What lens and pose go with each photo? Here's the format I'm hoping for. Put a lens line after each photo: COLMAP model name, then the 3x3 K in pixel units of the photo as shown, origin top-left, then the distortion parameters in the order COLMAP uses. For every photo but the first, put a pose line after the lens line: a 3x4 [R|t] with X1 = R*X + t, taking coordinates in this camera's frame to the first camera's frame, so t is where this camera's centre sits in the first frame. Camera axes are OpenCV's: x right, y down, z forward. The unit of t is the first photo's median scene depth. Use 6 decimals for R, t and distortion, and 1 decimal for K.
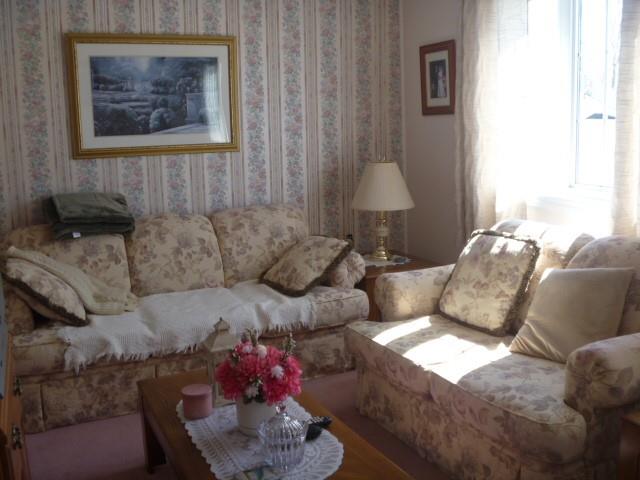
lens RADIAL K [[672.2, 0, 320.0], [0, 672.2, 240.0], [0, 0, 1]] dist [-0.120675, 0.084278]
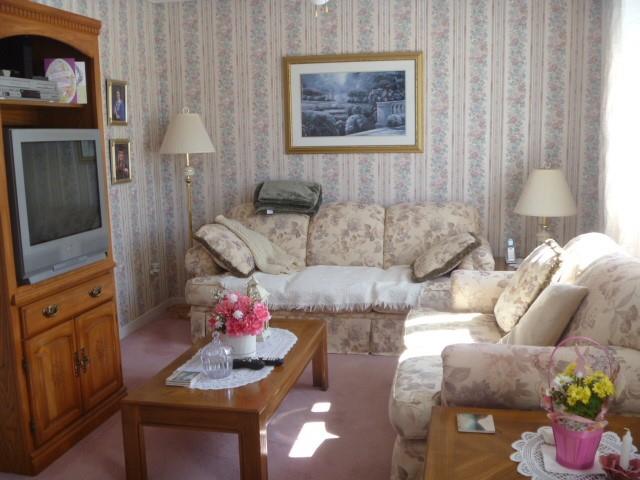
lens RADIAL K [[672.2, 0, 320.0], [0, 672.2, 240.0], [0, 0, 1]] dist [-0.120675, 0.084278]
pose [[0.798377, 0.108250, -0.592347, 0.483580], [-0.102874, 0.993767, 0.042953, -0.018668], [0.593305, 0.026644, 0.804537, -0.010813]]
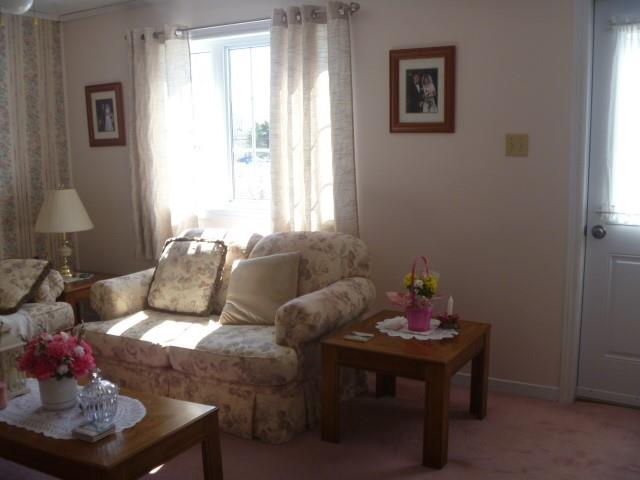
lens RADIAL K [[672.2, 0, 320.0], [0, 672.2, 240.0], [0, 0, 1]] dist [-0.120675, 0.084278]
pose [[0.819420, -0.070789, 0.568806, -0.209777], [0.097114, 0.995144, -0.016054, 0.030286], [-0.564907, 0.068394, 0.822315, -0.151601]]
